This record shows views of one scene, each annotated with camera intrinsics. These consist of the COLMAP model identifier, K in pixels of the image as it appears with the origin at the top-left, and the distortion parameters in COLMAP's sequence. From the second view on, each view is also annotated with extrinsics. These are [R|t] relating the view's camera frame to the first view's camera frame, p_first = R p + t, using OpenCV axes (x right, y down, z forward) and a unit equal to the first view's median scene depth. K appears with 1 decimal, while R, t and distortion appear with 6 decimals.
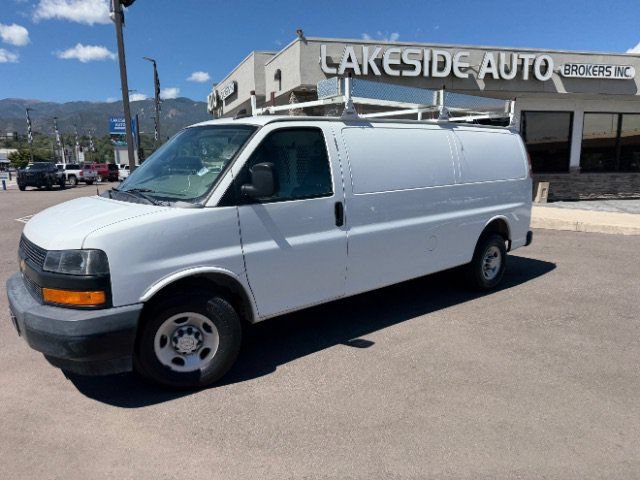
lens RADIAL K [[453.9, 0, 319.5], [0, 453.9, 244.1], [0, 0, 1]] dist [0.017489, -0.019535]
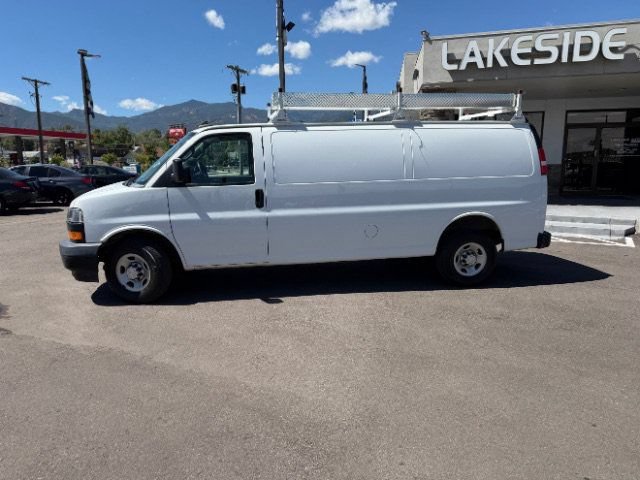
lens RADIAL K [[458.4, 0, 320.3], [0, 458.4, 243.8], [0, 0, 1]] dist [0.008291, -0.004118]
pose [[0.867558, 0.090891, -0.488959, 0.566075], [-0.087808, 0.995707, 0.029291, 0.006672], [0.489522, 0.017523, 0.871815, -0.040466]]
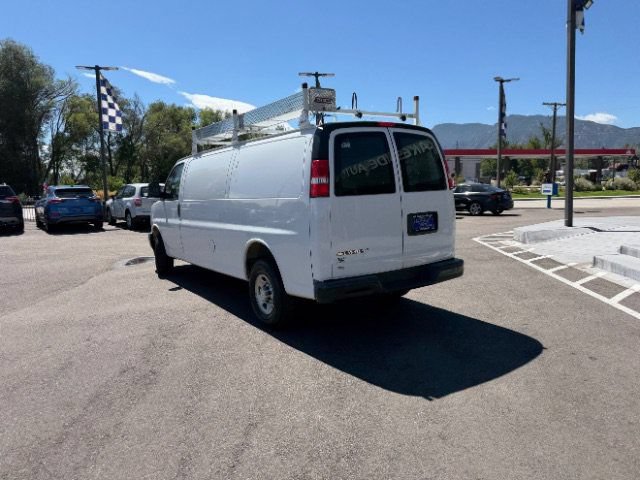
lens RADIAL K [[458.4, 0, 320.3], [0, 458.4, 243.8], [0, 0, 1]] dist [0.008291, -0.004118]
pose [[-0.083333, 0.131948, -0.987748, 1.173377], [-0.150510, 0.978158, 0.143365, -0.184339], [0.985090, 0.160613, -0.061654, 1.107962]]
